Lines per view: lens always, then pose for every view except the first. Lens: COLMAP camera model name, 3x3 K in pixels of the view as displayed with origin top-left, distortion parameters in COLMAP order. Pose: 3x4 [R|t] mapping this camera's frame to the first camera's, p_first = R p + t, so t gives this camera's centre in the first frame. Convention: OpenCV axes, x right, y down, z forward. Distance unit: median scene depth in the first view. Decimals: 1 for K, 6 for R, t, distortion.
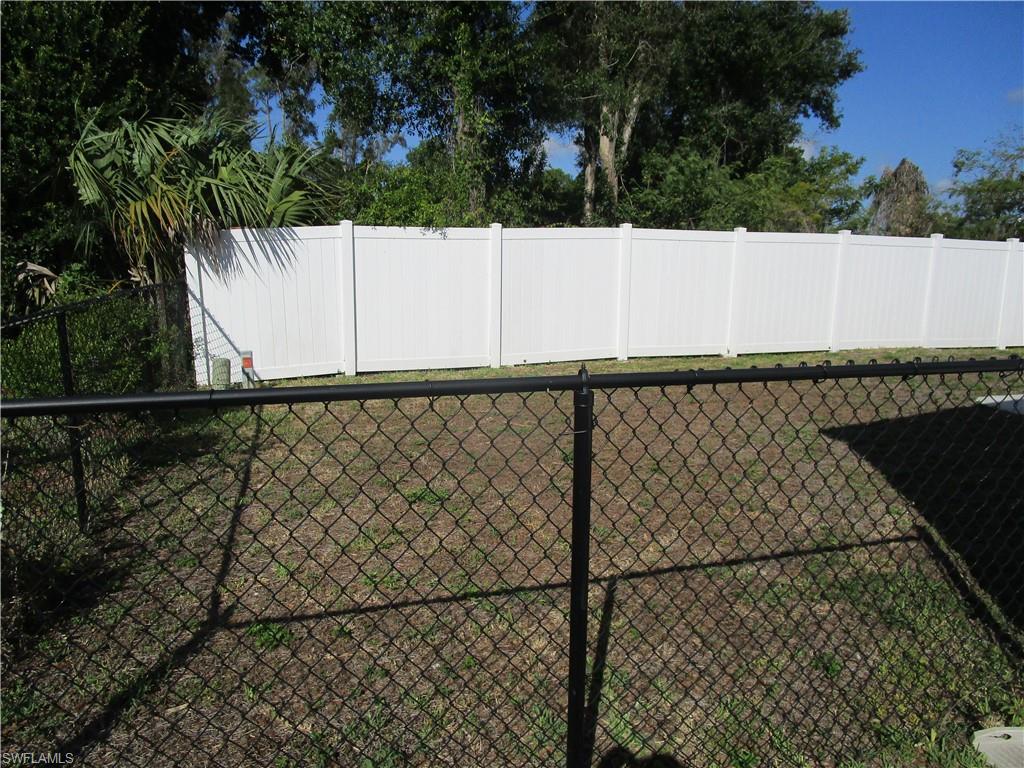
lens RADIAL K [[719.1, 0, 512.0], [0, 719.1, 384.0], [0, 0, 1]] dist [-0.032970, 0.010635]
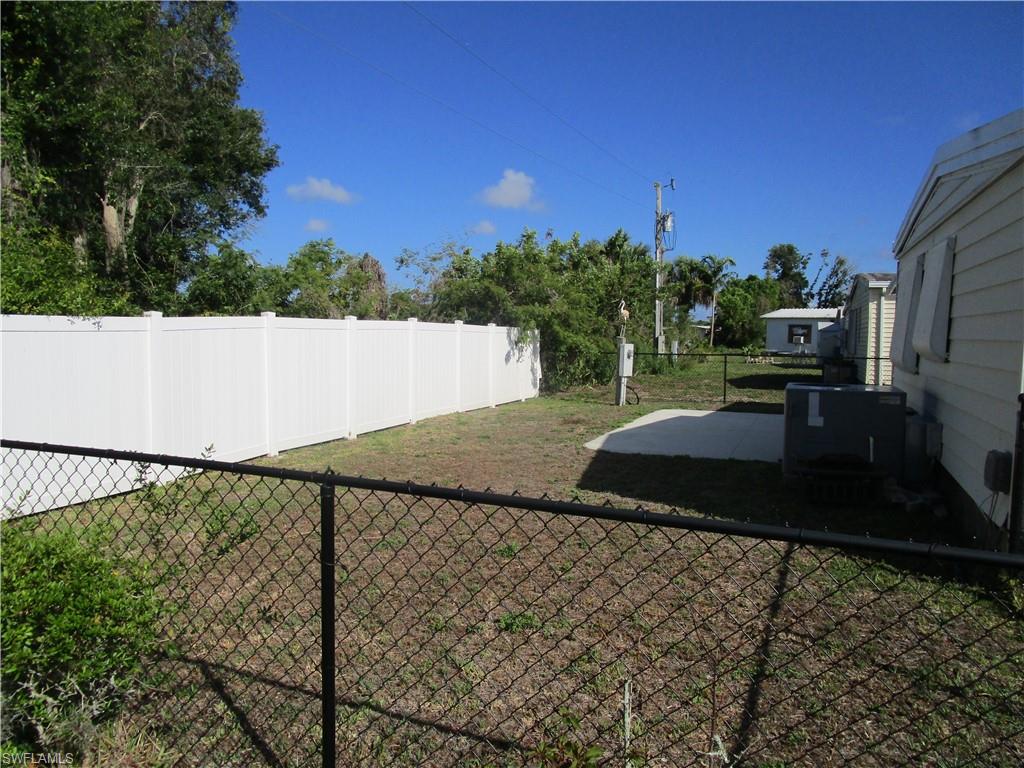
lens RADIAL K [[719.1, 0, 512.0], [0, 719.1, 384.0], [0, 0, 1]] dist [-0.032970, 0.010635]
pose [[0.647274, -0.060358, 0.759864, -0.243129], [0.136353, 0.989950, -0.037515, -0.033567], [-0.749963, 0.127892, 0.648999, 0.101964]]
